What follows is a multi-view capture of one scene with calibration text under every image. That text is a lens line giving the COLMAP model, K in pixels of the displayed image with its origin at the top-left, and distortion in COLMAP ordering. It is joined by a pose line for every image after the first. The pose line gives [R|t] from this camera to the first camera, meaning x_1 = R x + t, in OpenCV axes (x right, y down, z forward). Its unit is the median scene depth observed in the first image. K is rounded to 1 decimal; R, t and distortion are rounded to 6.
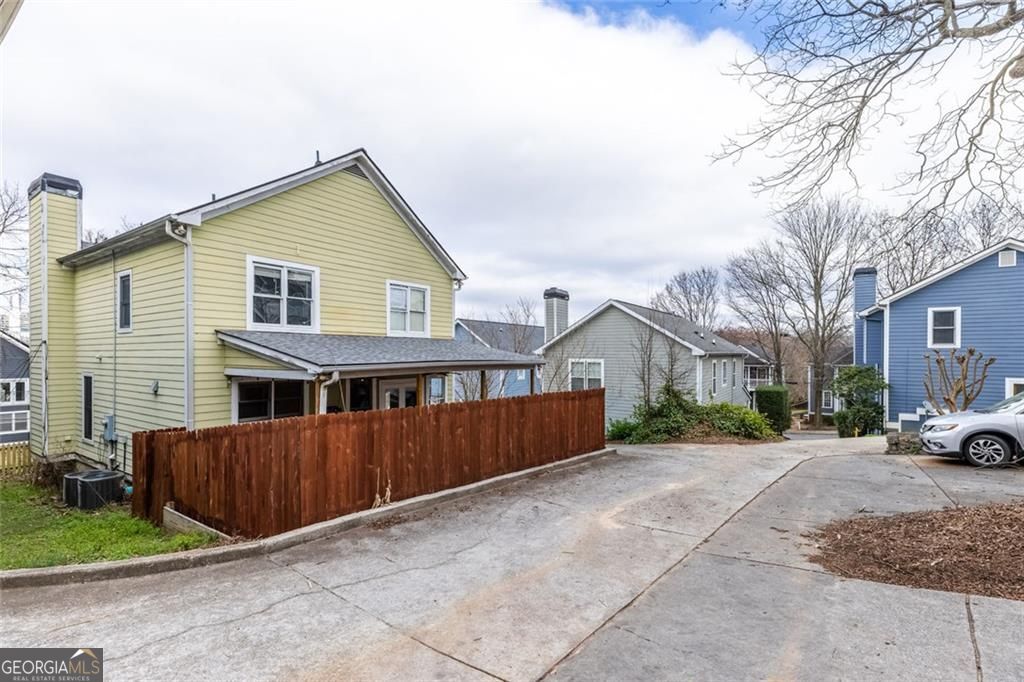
lens RADIAL K [[469.9, 0, 515.7], [0, 469.9, 351.7], [0, 0, 1]] dist [-0.003717, -0.000263]
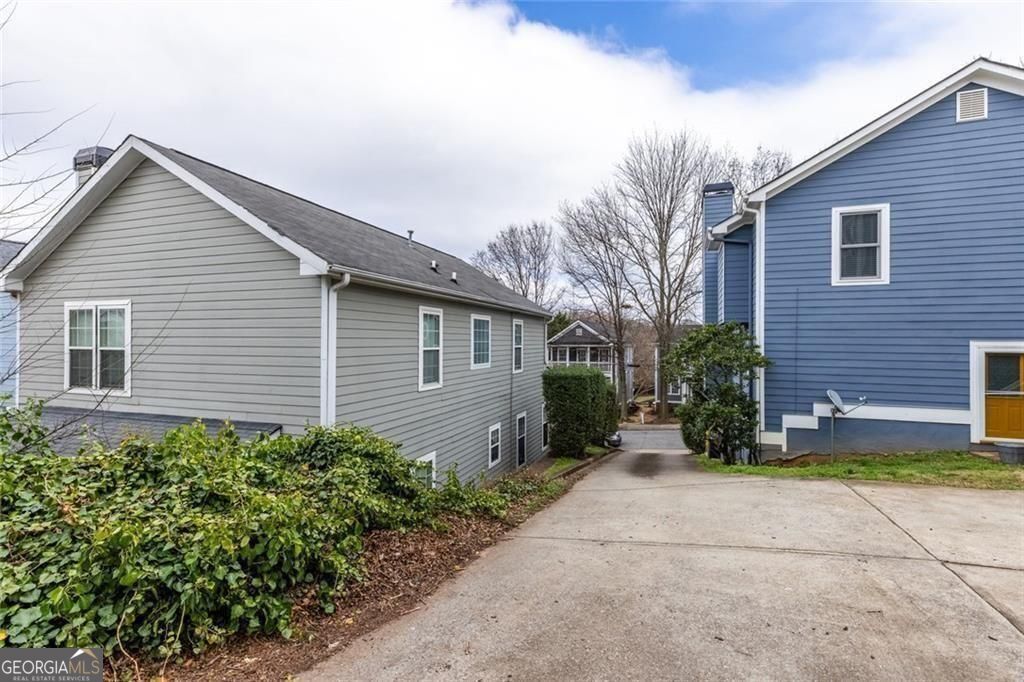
lens RADIAL K [[469.9, 0, 509.6], [0, 469.9, 338.9], [0, 0, 1]] dist [-0.003717, -0.000263]
pose [[0.971559, 0.000387, 0.236795, 0.396818], [0.000431, 0.999994, -0.003403, 0.049221], [-0.236795, 0.003408, 0.971554, 0.558342]]
